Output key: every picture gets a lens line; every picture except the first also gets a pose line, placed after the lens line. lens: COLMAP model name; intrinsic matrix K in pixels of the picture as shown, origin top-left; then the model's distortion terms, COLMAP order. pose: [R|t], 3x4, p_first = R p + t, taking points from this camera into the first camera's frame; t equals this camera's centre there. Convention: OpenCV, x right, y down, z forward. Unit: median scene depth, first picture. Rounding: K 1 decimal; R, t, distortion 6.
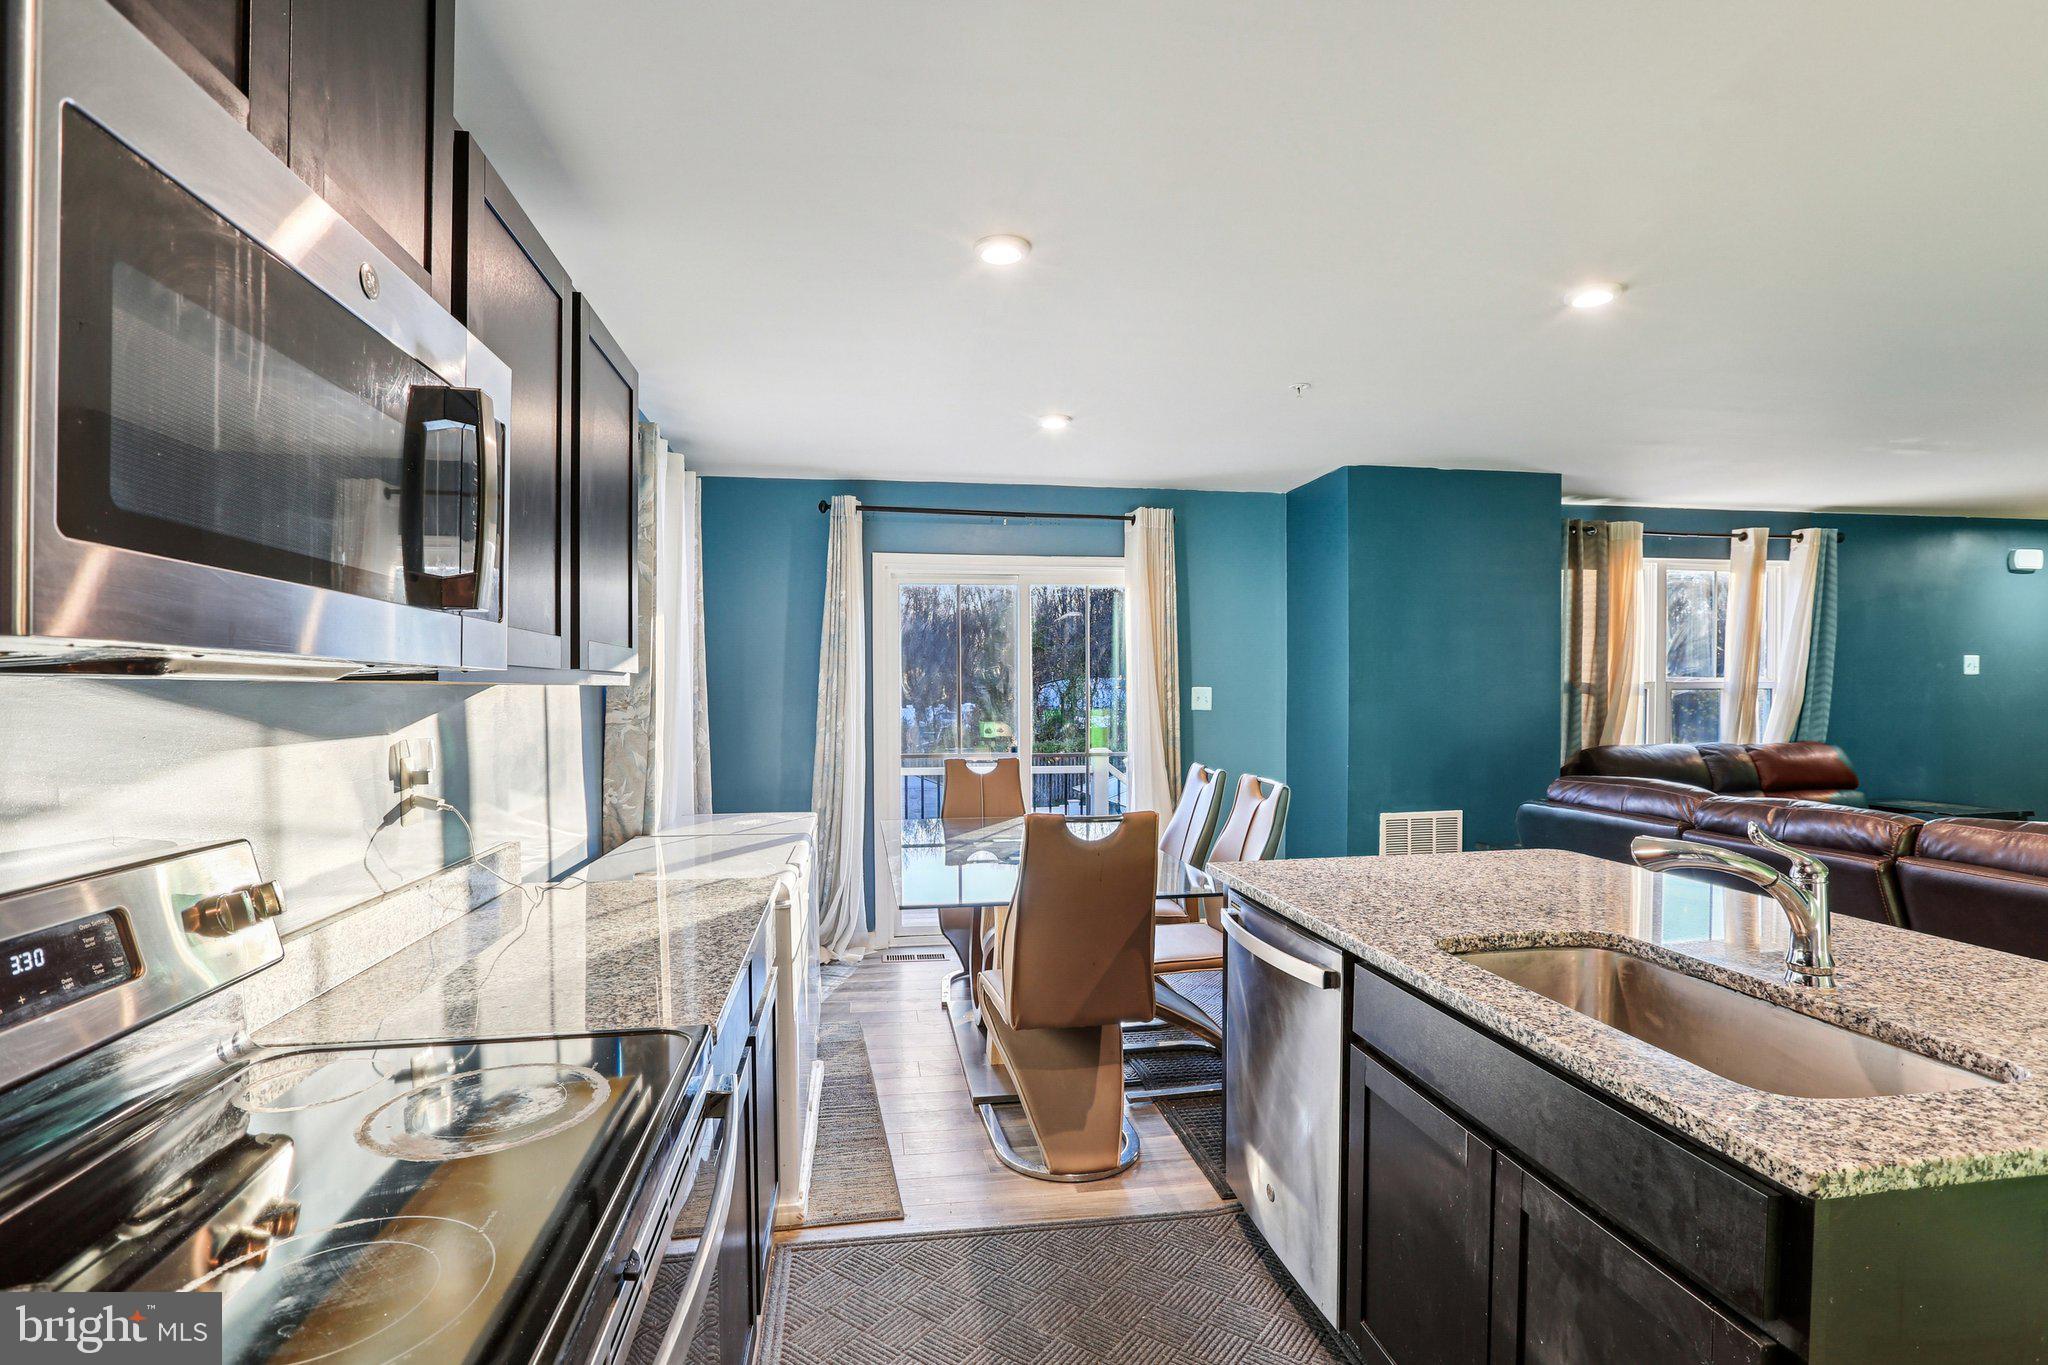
lens RADIAL K [[986.8, 0, 1010.7], [0, 986.8, 674.6], [0, 0, 1]] dist [-0.076332, 0.035465]
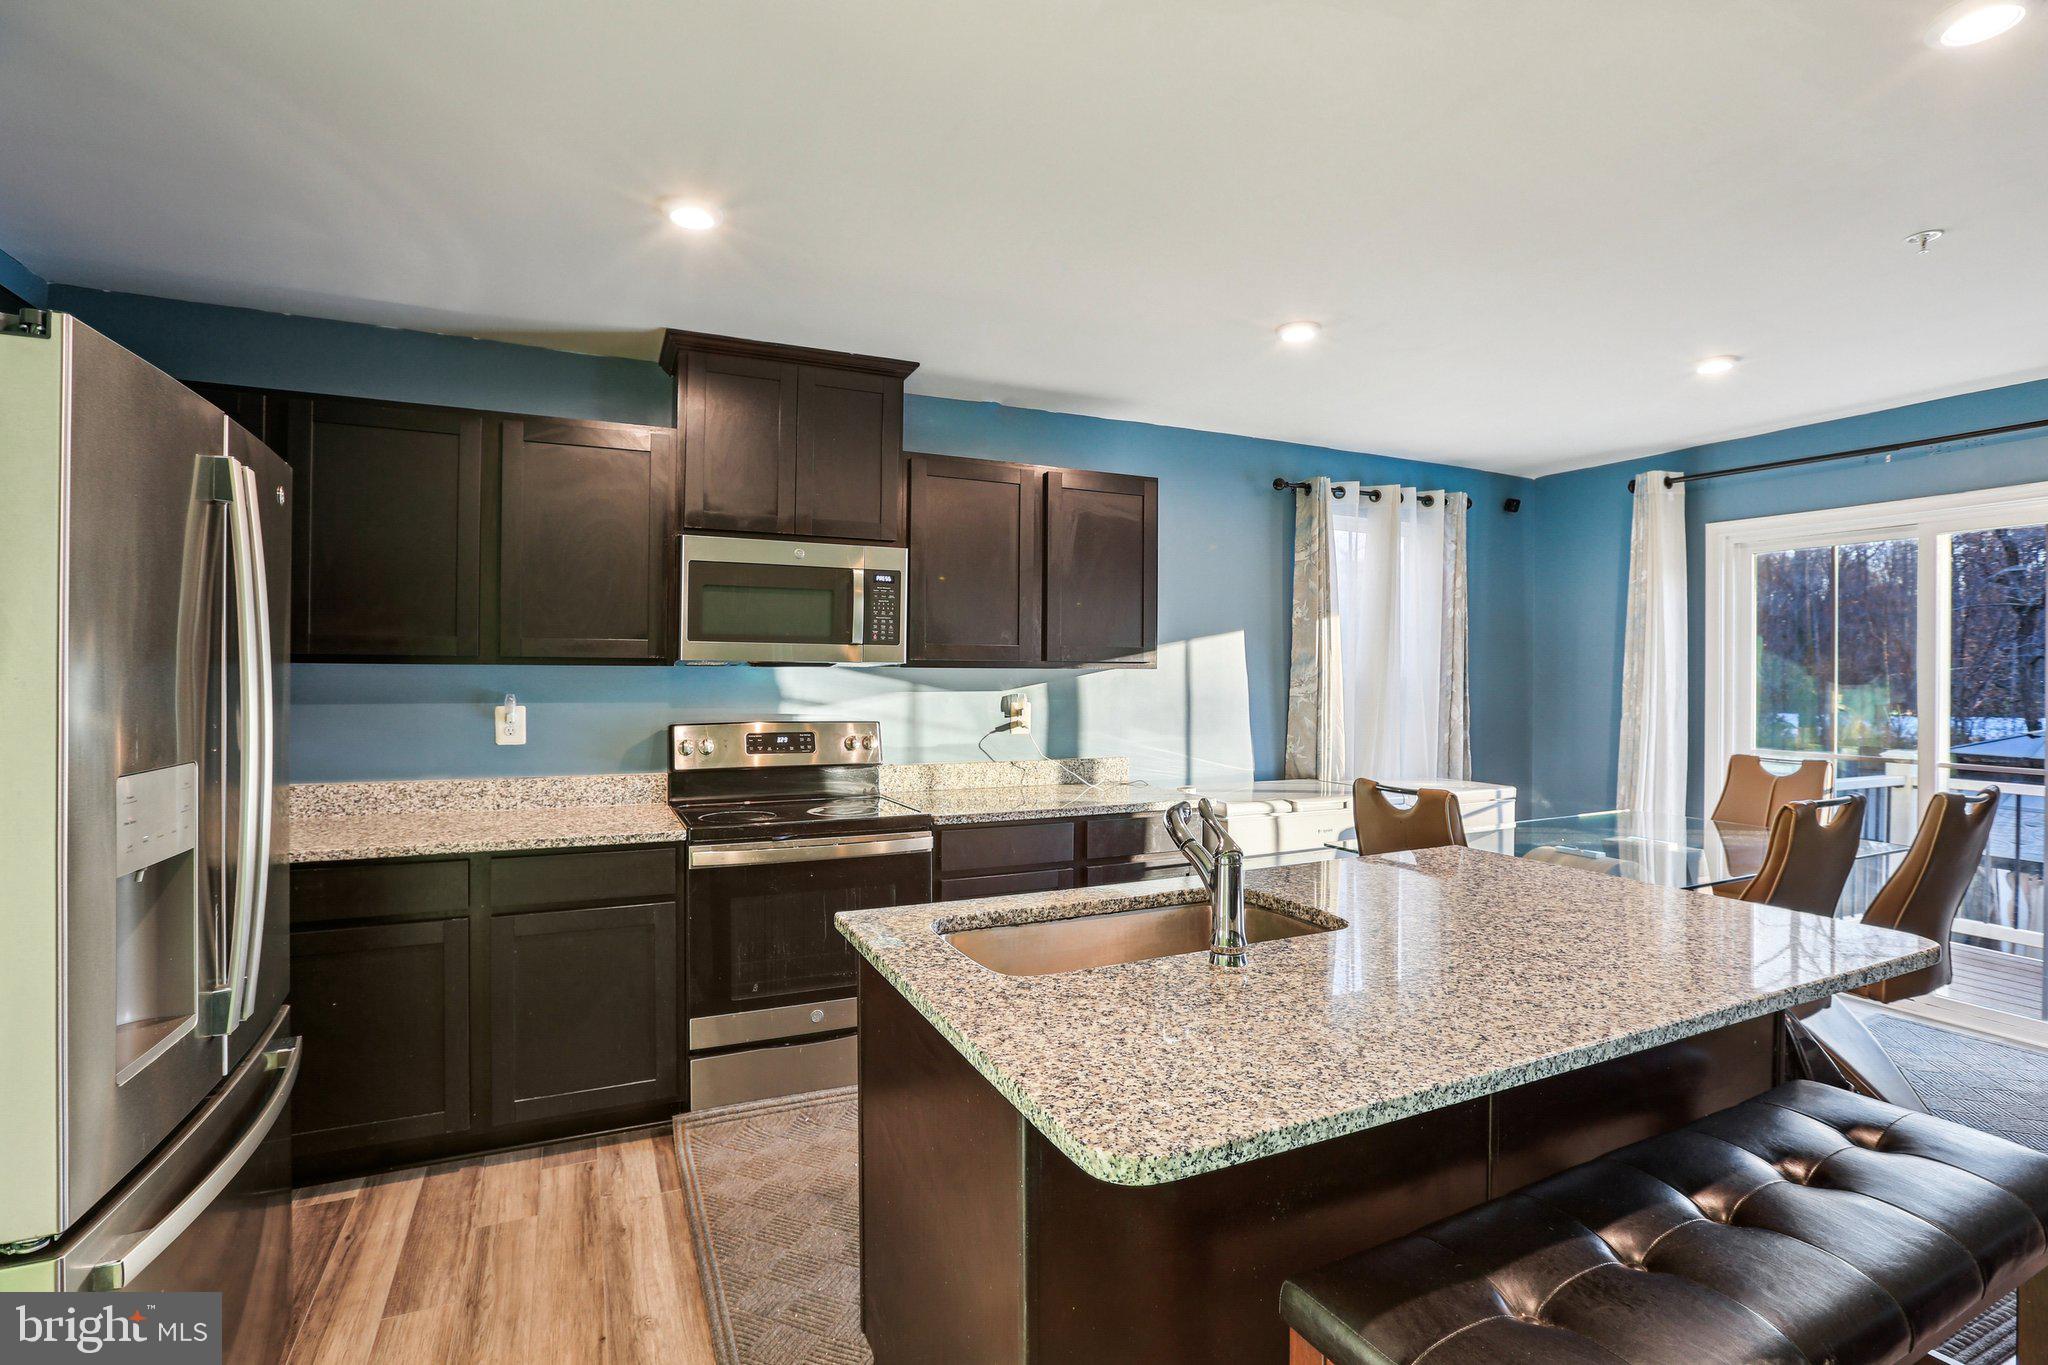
lens RADIAL K [[986.8, 0, 1010.7], [0, 986.8, 674.6], [0, 0, 1]] dist [-0.076332, 0.035465]
pose [[0.253674, 0.009065, -0.967247, 0.848018], [0.009652, 0.999883, 0.011902, -0.002208], [0.967242, -0.012355, 0.253557, 0.236440]]
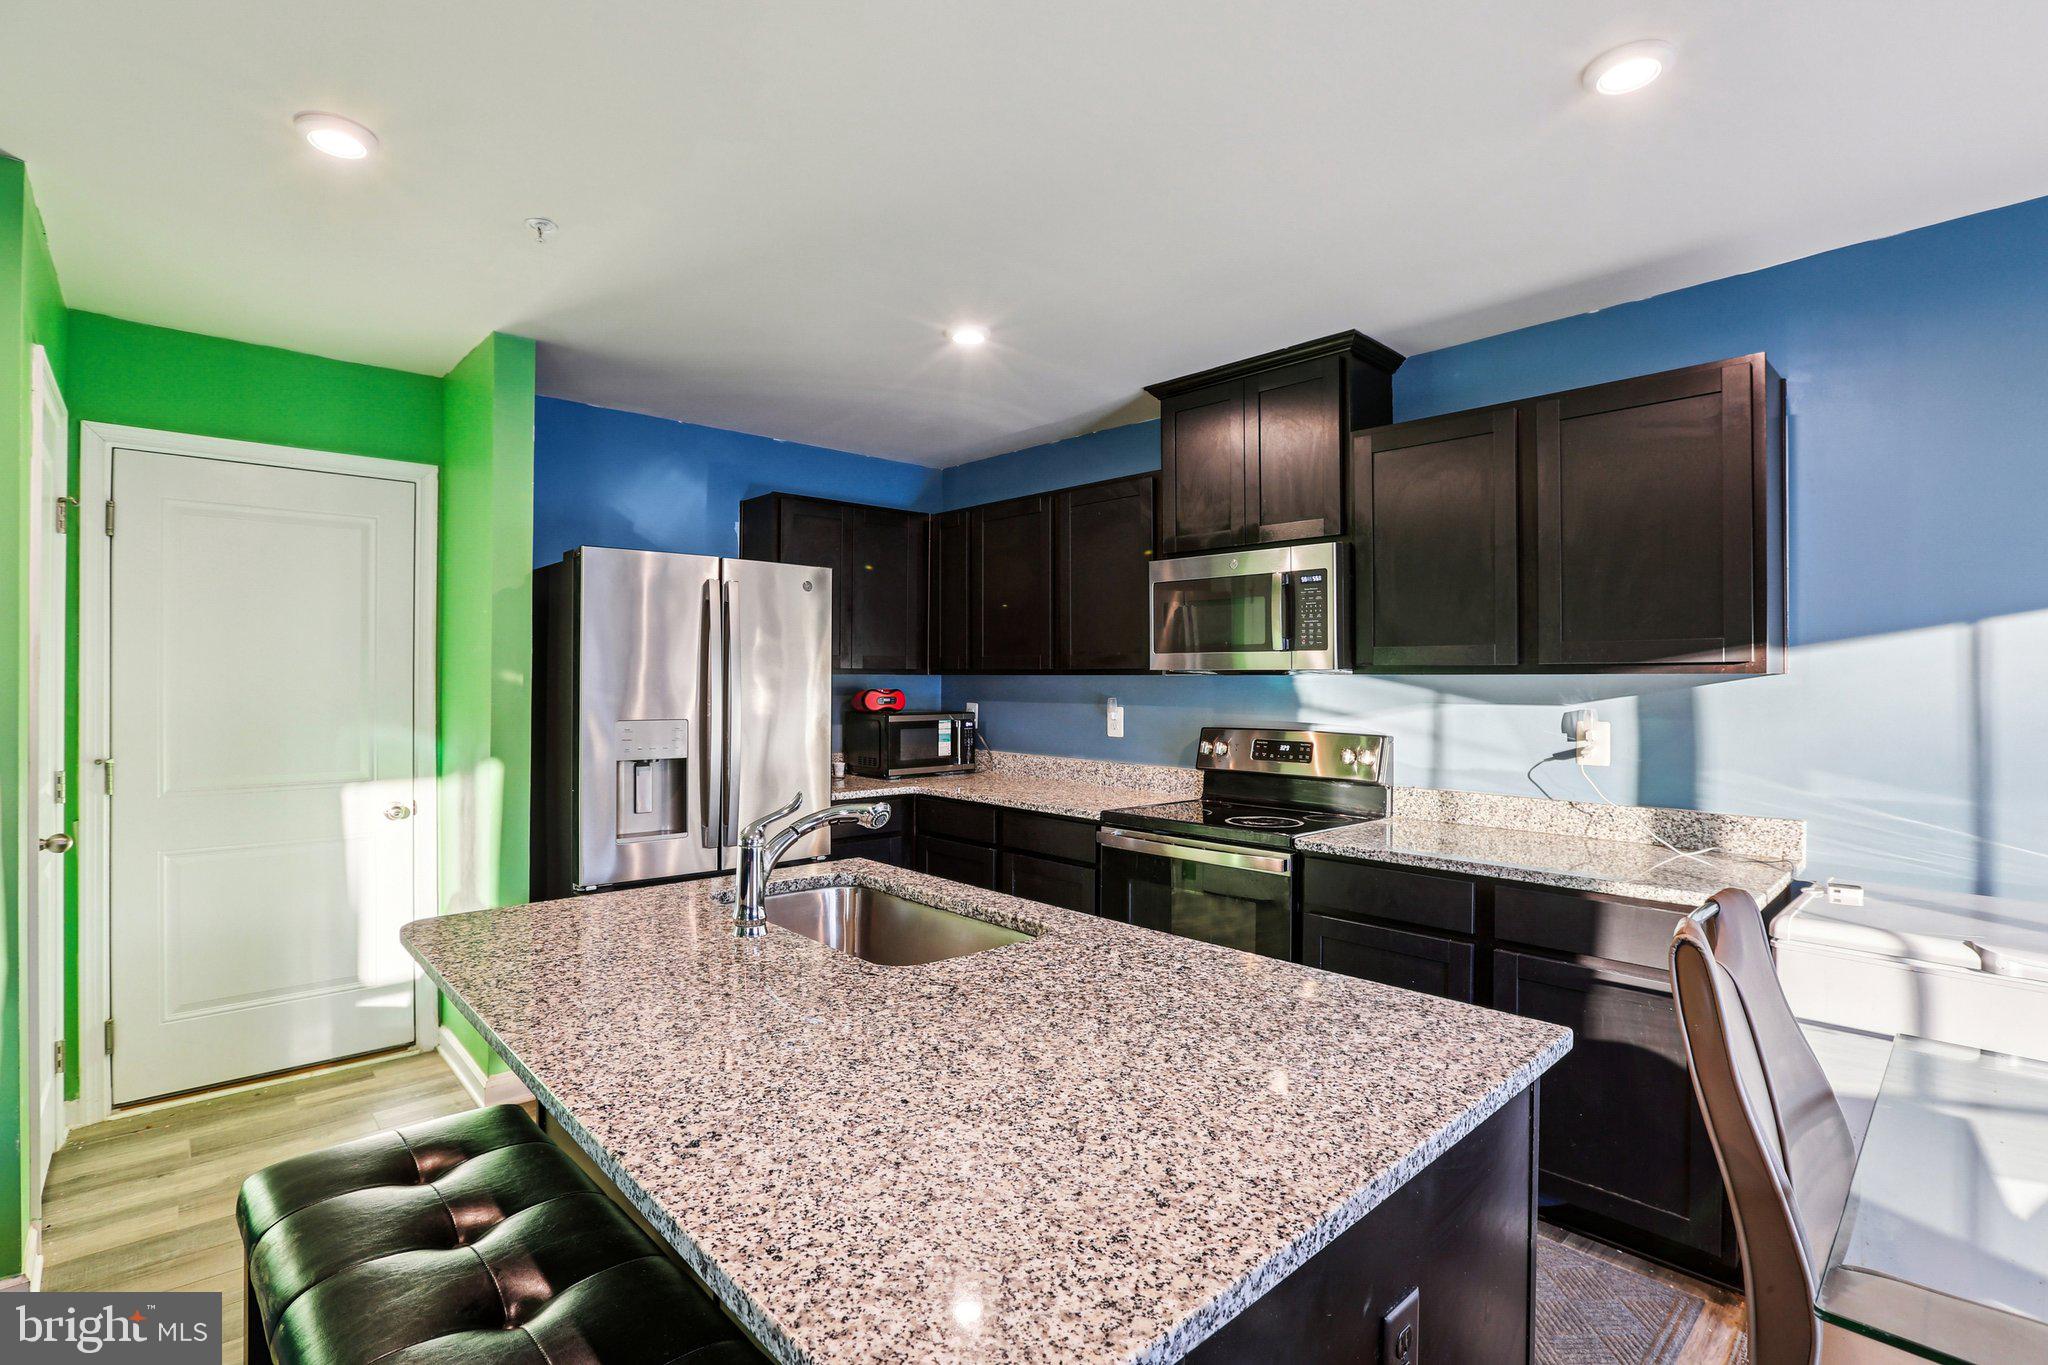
lens RADIAL K [[986.8, 0, 1010.7], [0, 986.8, 674.6], [0, 0, 1]] dist [-0.076332, 0.035465]
pose [[-0.856403, 0.001106, -0.516307, 0.552354], [0.010575, 0.999825, -0.015400, 0.012844], [0.516200, -0.018649, -0.856265, 1.040045]]
